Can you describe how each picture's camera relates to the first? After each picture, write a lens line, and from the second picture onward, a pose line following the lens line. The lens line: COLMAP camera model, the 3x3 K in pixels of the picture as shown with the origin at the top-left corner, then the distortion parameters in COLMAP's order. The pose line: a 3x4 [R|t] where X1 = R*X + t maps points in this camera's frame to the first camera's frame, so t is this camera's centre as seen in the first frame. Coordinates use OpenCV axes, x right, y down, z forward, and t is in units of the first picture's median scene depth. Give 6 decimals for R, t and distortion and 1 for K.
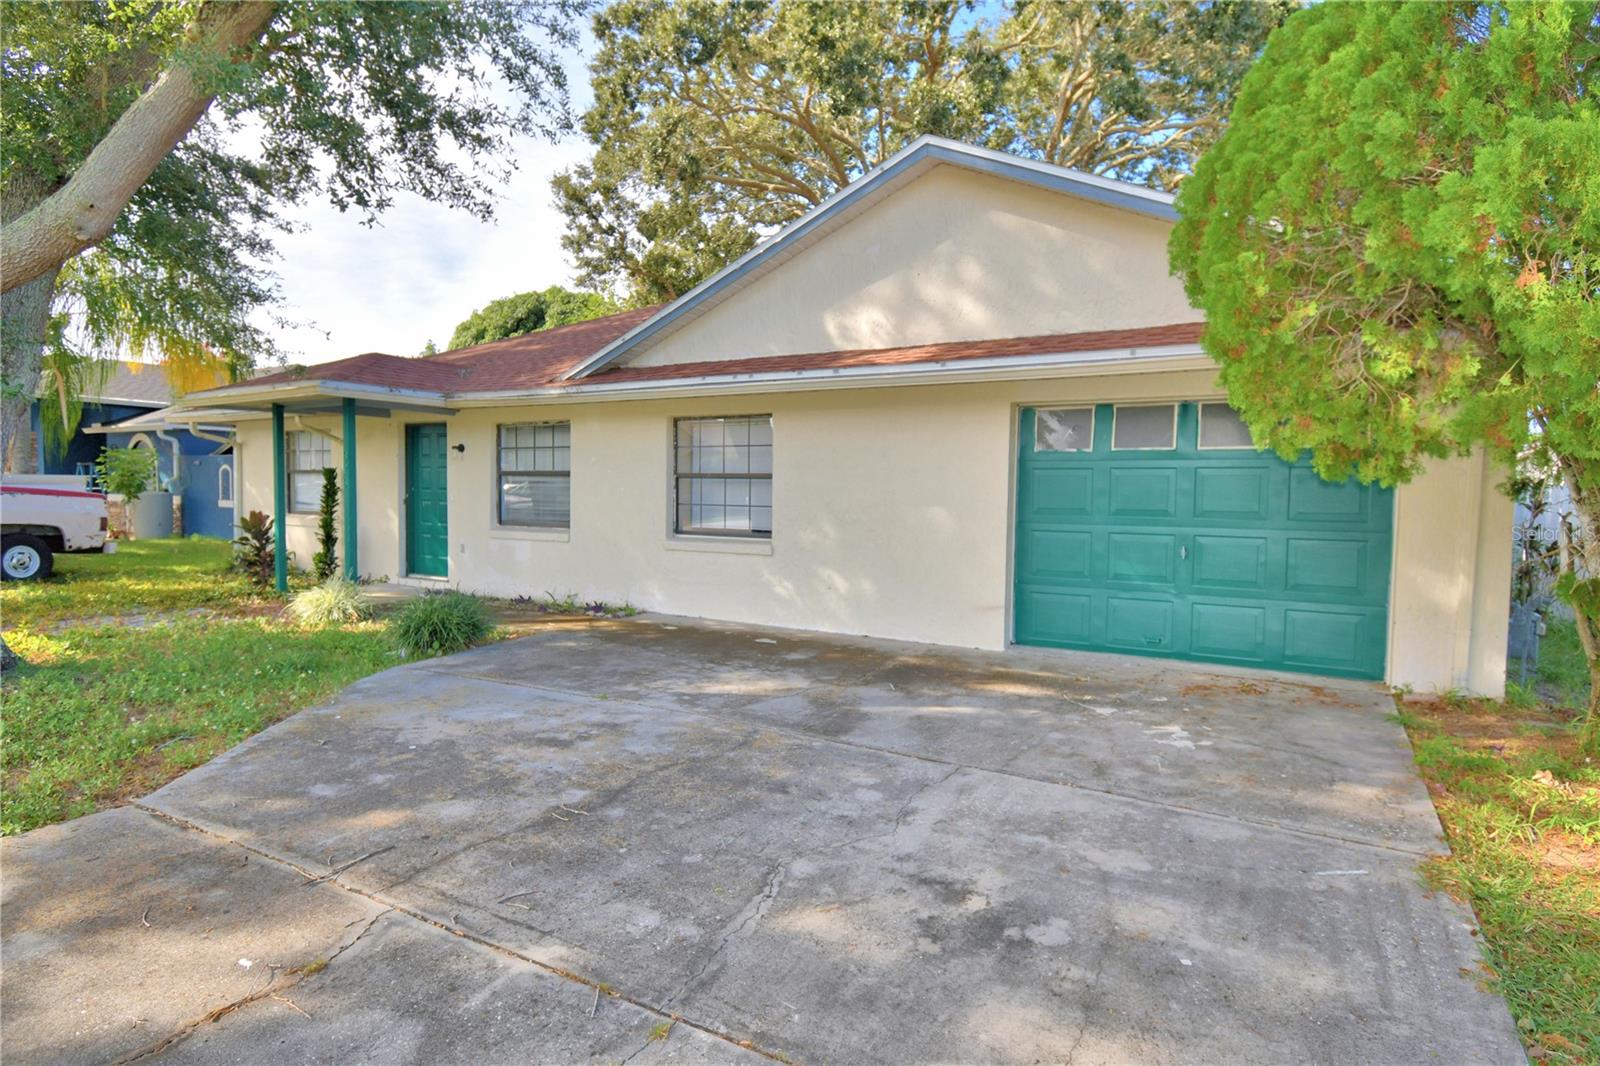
lens RADIAL K [[895.7, 0, 799.3], [0, 895.7, 546.4], [0, 0, 1]] dist [0.001325, -0.000298]
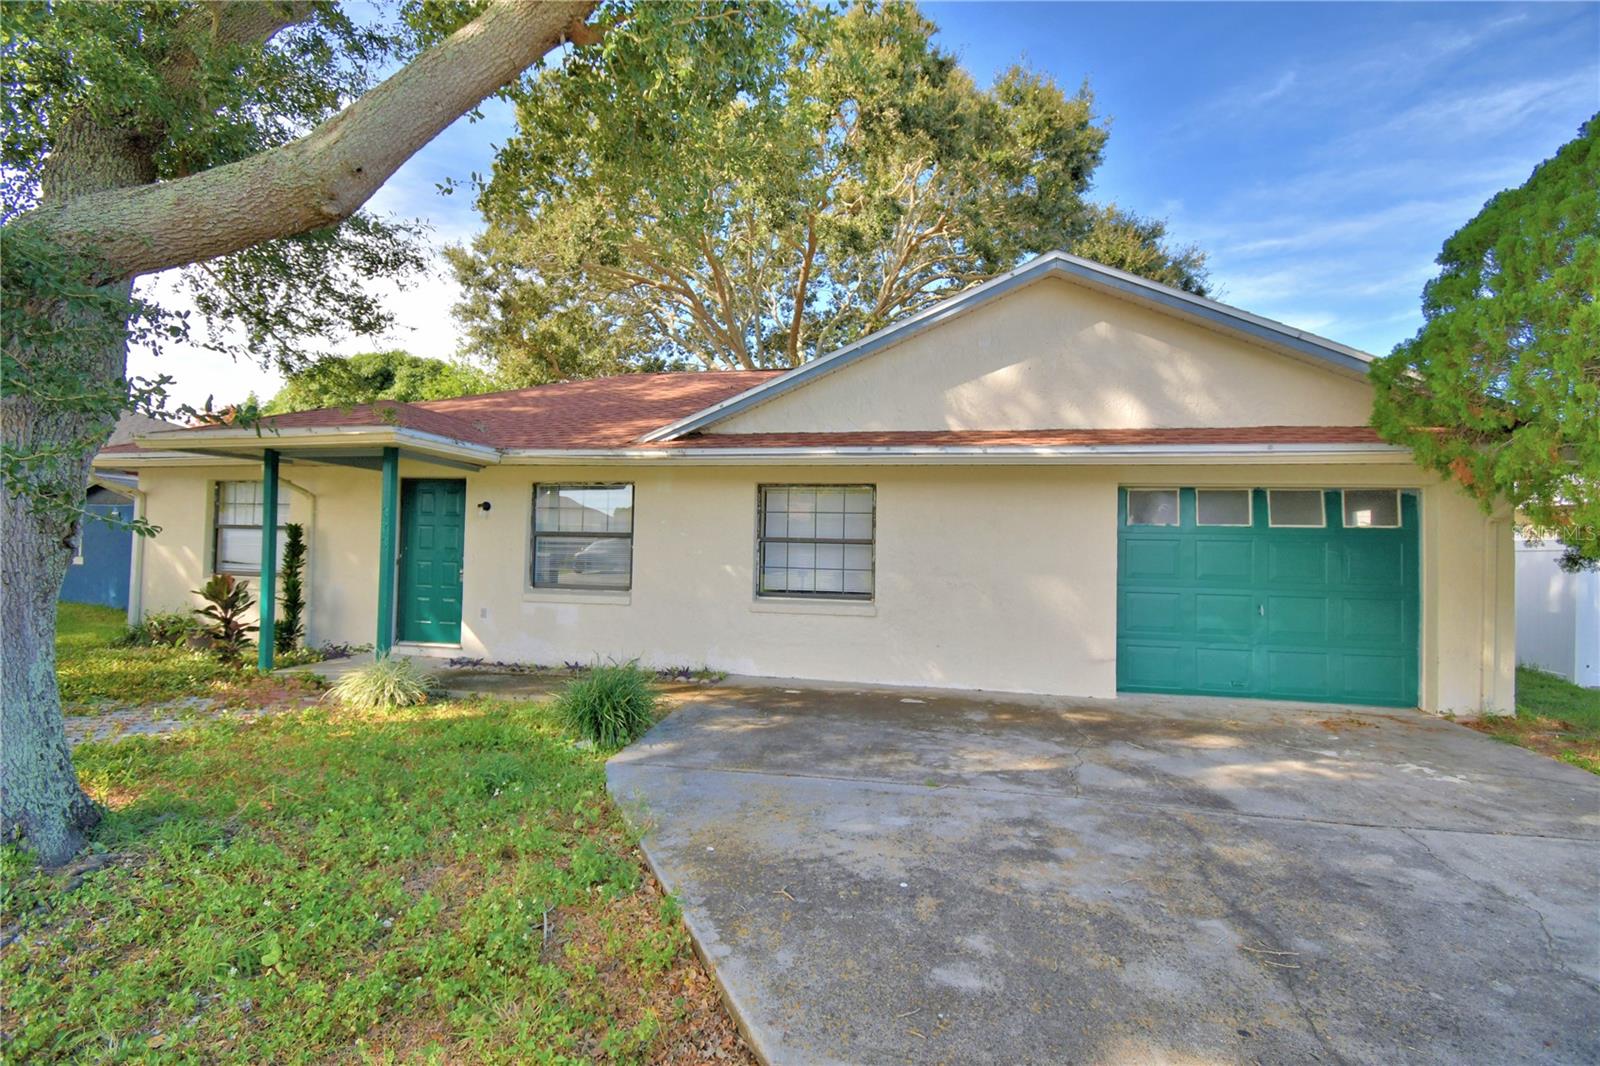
lens RADIAL K [[728.1, 0, 795.7], [0, 728.1, 532.5], [0, 0, 1]] dist [0.022617, -0.030189]
pose [[0.942570, 0.015200, 0.333664, -0.468420], [0.011724, 0.996843, -0.078529, -0.025834], [-0.333804, 0.077931, 0.939416, 0.245102]]
